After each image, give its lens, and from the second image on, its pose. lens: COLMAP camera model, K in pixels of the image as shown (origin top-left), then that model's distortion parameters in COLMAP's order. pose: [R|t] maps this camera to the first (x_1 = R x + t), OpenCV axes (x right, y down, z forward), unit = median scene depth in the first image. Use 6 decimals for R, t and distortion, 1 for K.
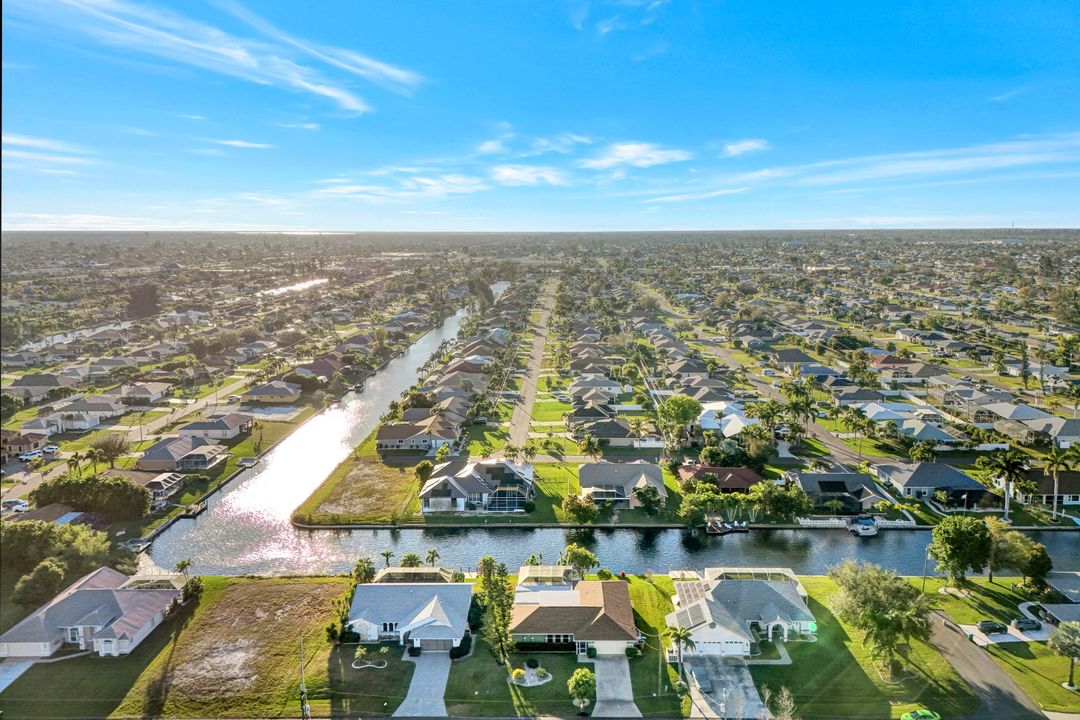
lens RADIAL K [[796.5, 0, 540.0], [0, 796.5, 360.0], [0, 0, 1]] dist [0.095899, -0.103797]
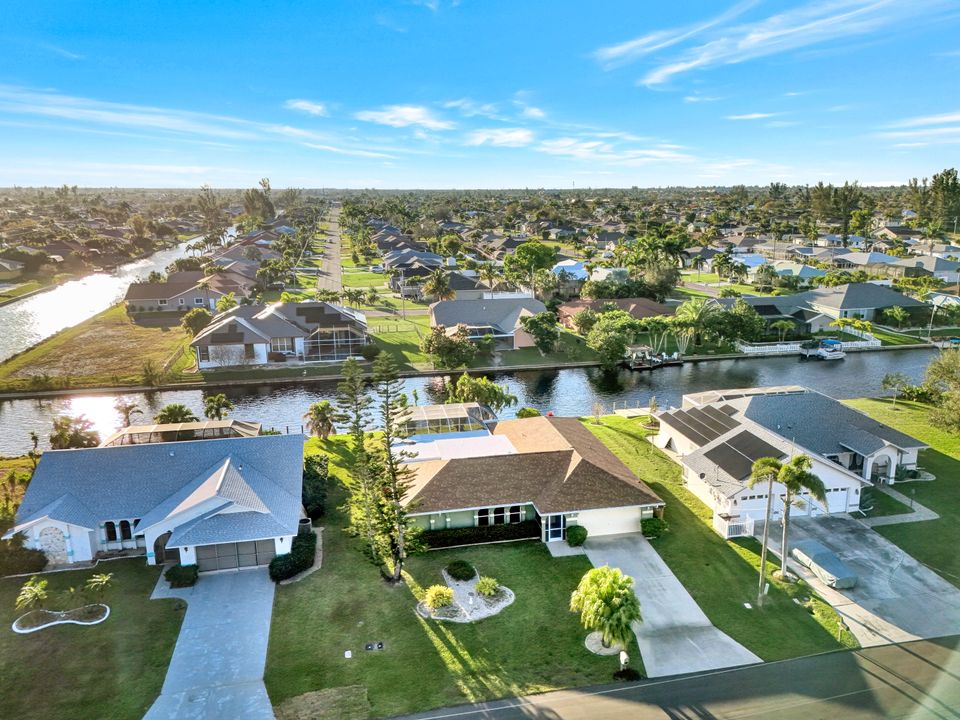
lens RADIAL K [[691.1, 0, 480.0], [0, 691.1, 360.0], [0, 0, 1]] dist [0.086869, -0.084248]
pose [[0.972856, -0.041552, 0.227652, -0.079309], [0.027419, 0.997515, 0.064895, 0.220265], [-0.229783, -0.056891, 0.971578, 0.588282]]
